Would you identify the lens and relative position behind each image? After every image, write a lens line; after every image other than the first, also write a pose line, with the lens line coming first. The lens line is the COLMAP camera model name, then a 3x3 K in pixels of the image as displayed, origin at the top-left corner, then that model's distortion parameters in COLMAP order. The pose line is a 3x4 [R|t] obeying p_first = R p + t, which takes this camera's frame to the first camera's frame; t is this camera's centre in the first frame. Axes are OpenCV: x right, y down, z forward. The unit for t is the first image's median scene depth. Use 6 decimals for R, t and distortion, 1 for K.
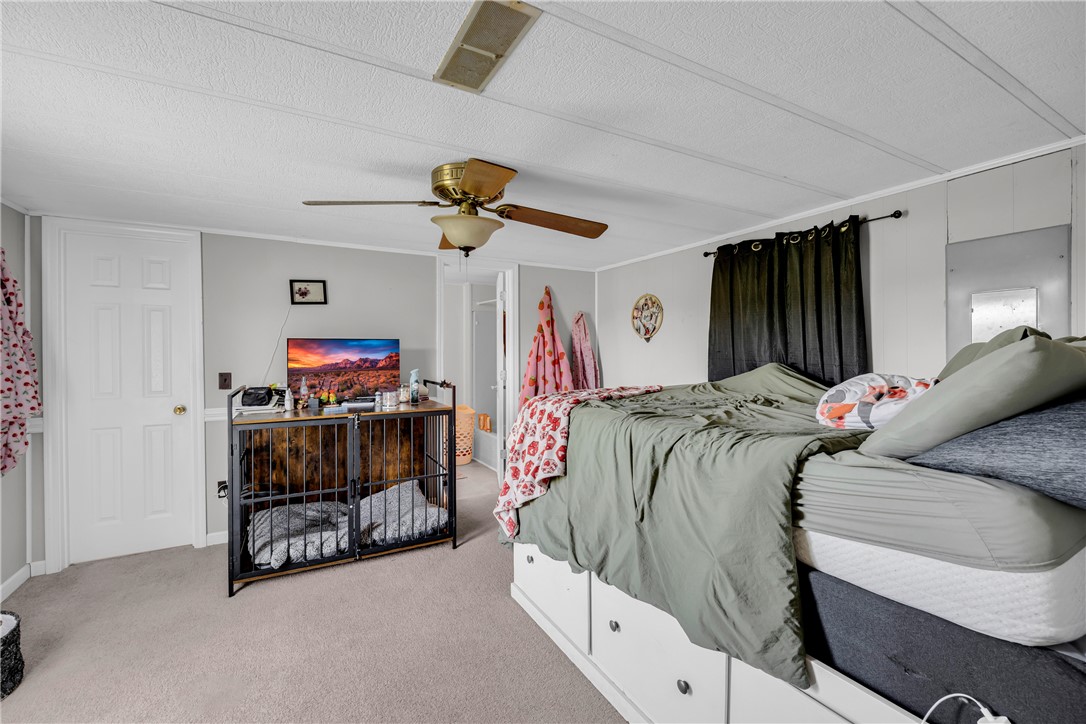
lens RADIAL K [[444.8, 0, 542.1], [0, 444.8, 351.9], [0, 0, 1]] dist [-0.001050, 0.000584]
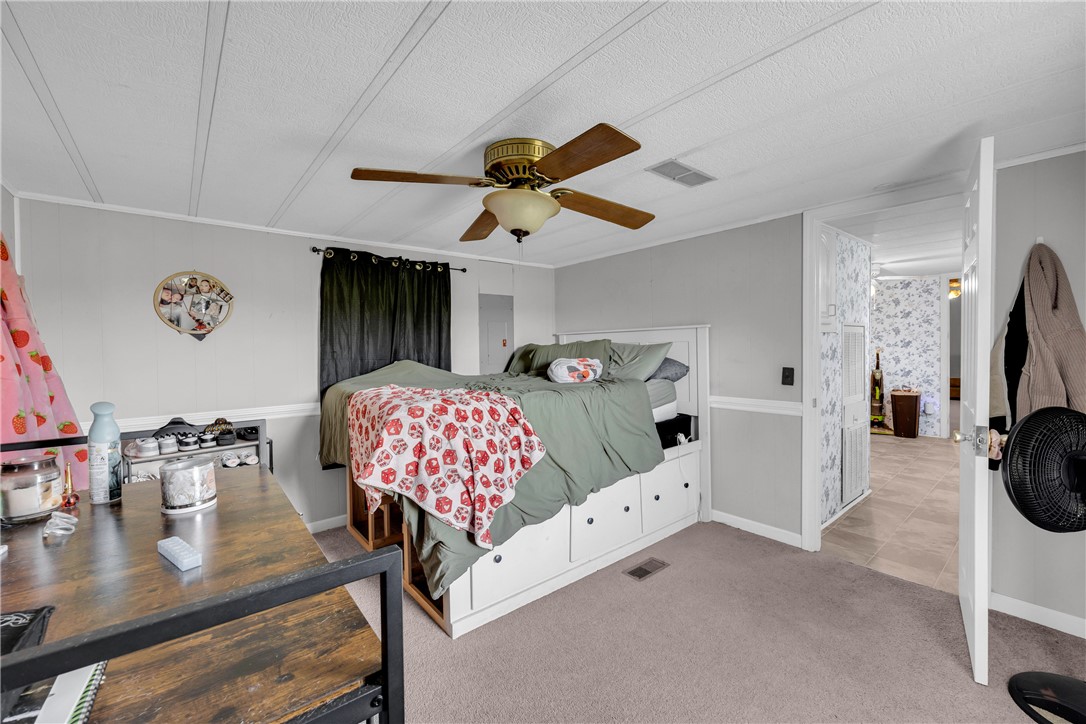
lens RADIAL K [[444.8, 0, 539.2], [0, 444.8, 355.9], [0, 0, 1]] dist [-0.001050, 0.000584]
pose [[-0.175738, -0.010398, 0.984382, -0.560020], [0.017517, 0.999753, 0.013688, 0.003044], [-0.984281, 0.019648, -0.175513, 0.597614]]
